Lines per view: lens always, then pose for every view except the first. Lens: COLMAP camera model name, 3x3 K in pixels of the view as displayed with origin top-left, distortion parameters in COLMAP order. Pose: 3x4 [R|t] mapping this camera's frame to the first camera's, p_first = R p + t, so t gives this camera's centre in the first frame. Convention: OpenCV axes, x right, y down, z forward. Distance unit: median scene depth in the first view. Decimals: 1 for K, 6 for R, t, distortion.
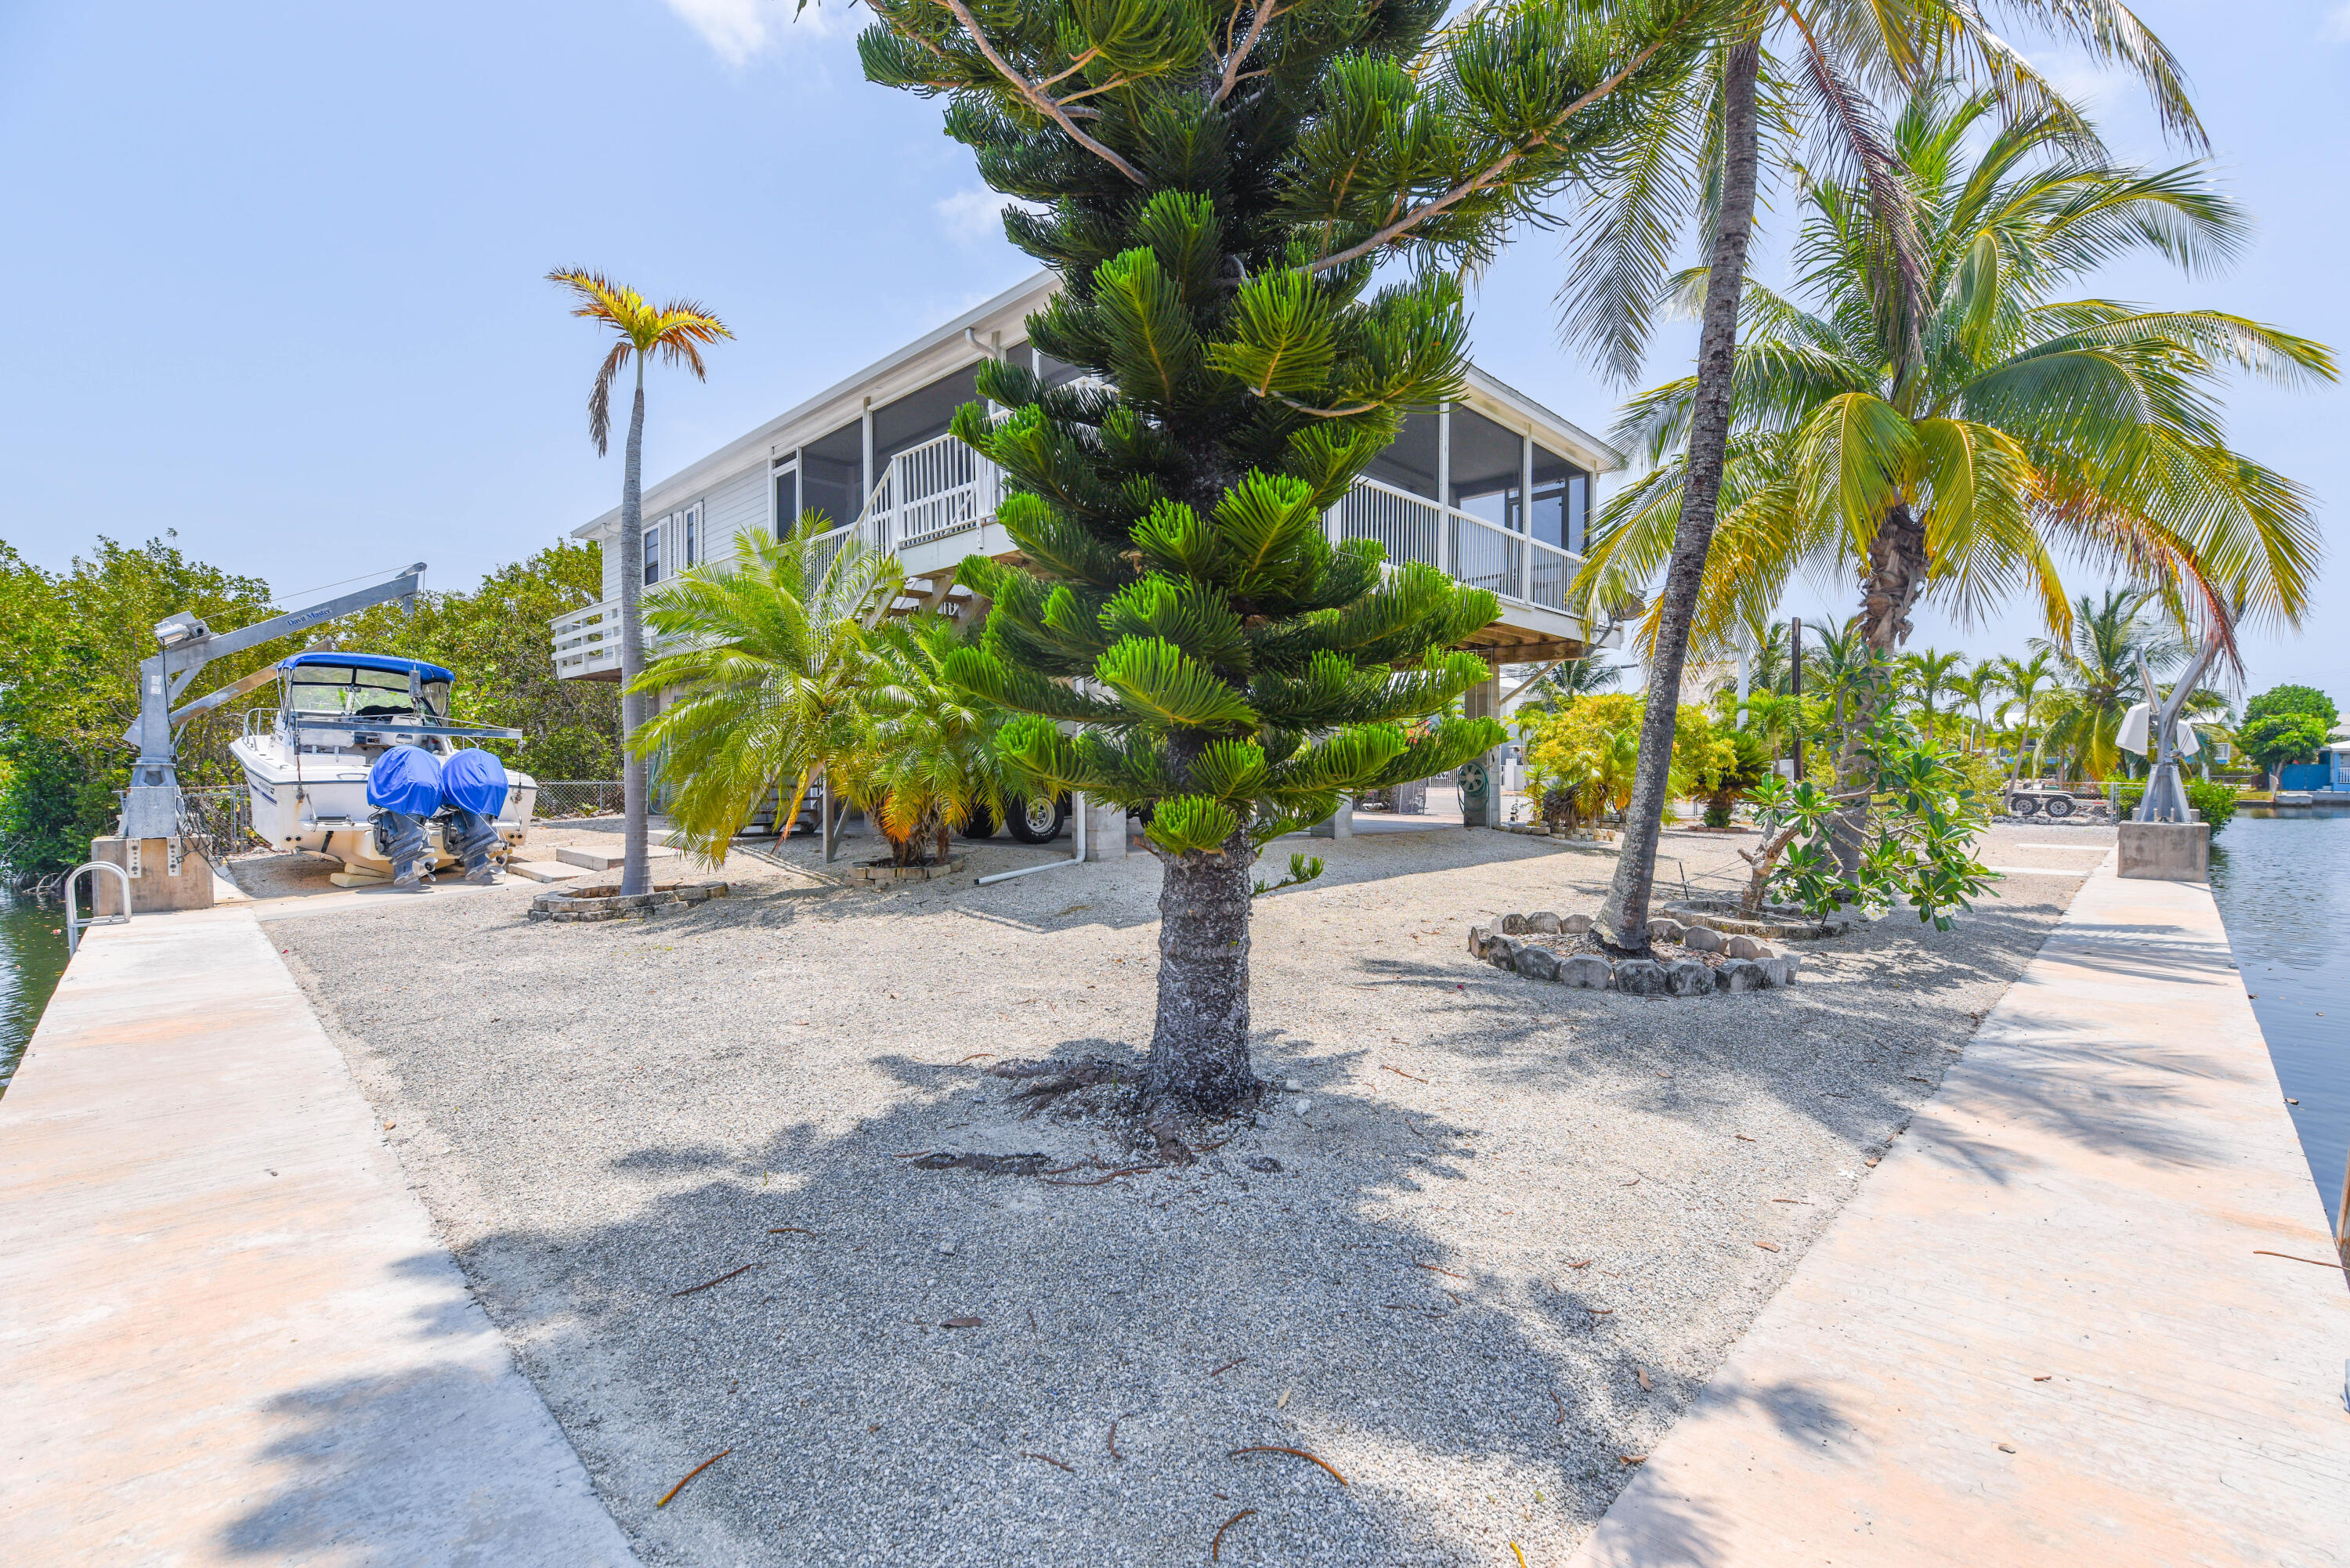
lens RADIAL K [[1044.9, 0, 1175.0], [0, 1044.9, 784.0], [0, 0, 1]] dist [-0.003201, -0.000698]
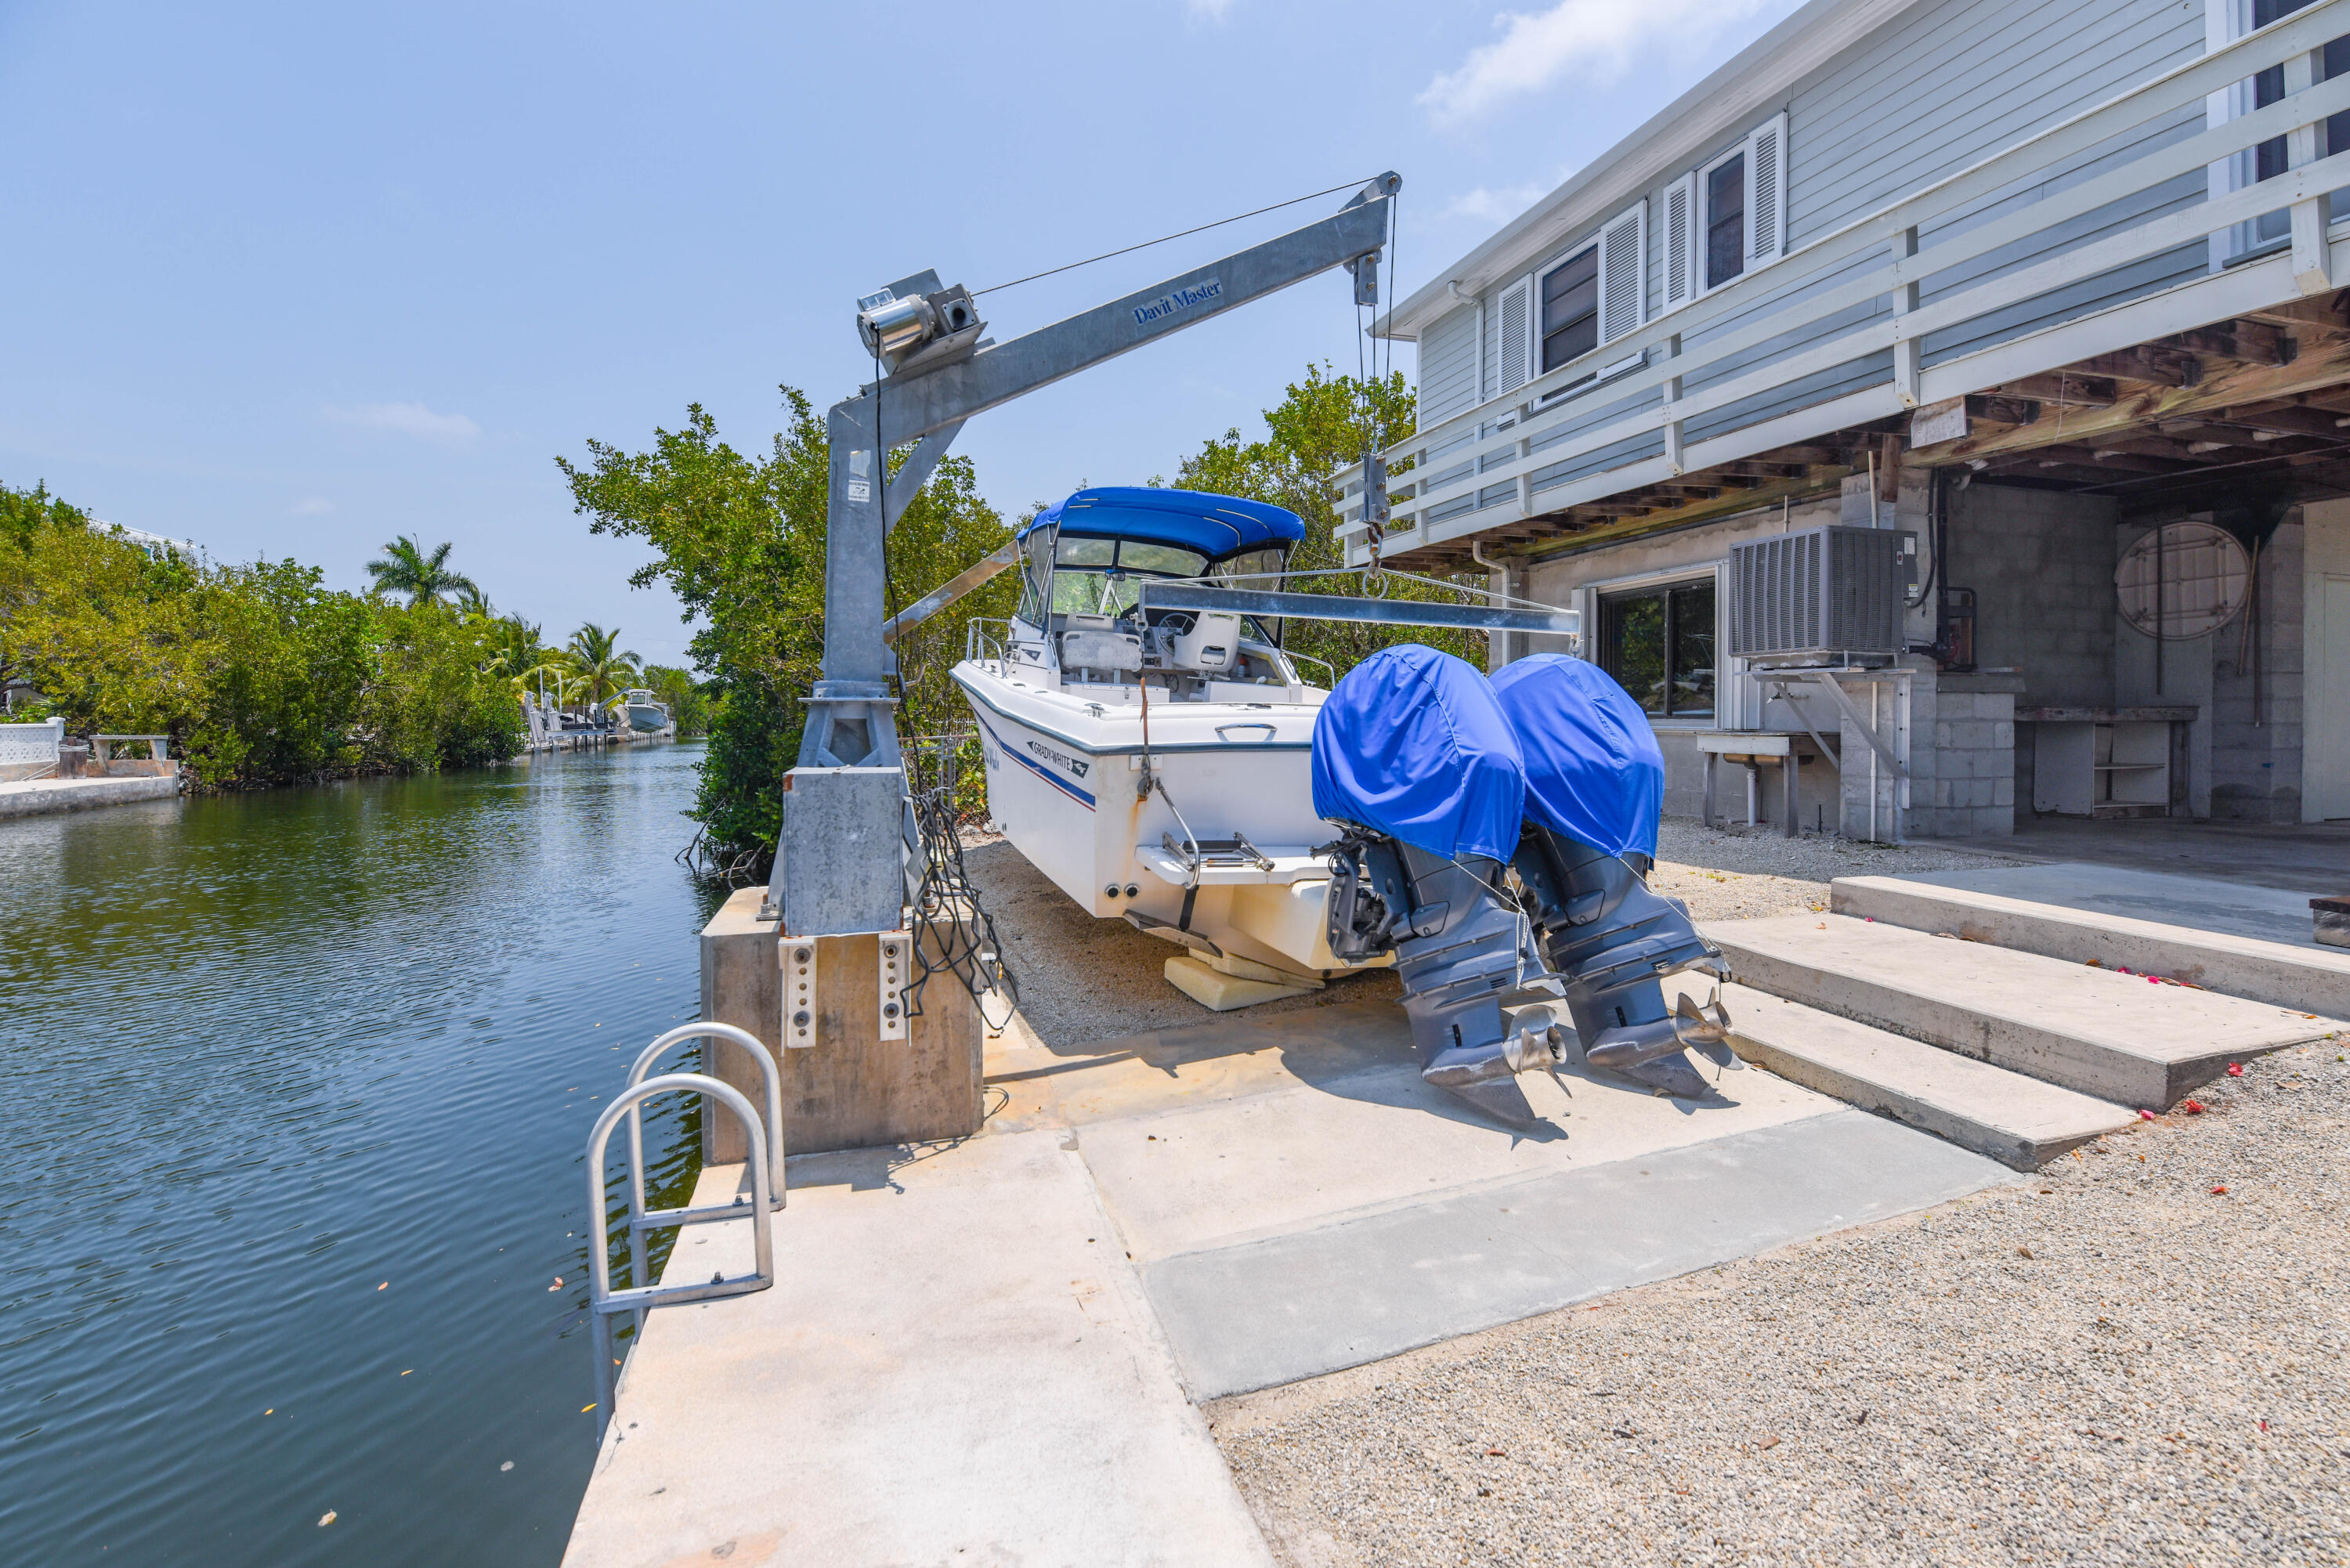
lens RADIAL K [[965.5, 0, 1185.1], [0, 965.5, 704.9], [0, 0, 1]] dist [0.026753, -0.000058]
pose [[0.901896, -0.002980, -0.431943, -0.668975], [-0.006010, 0.999793, -0.019447, -0.010562], [0.431911, 0.020135, 0.901691, 0.683343]]
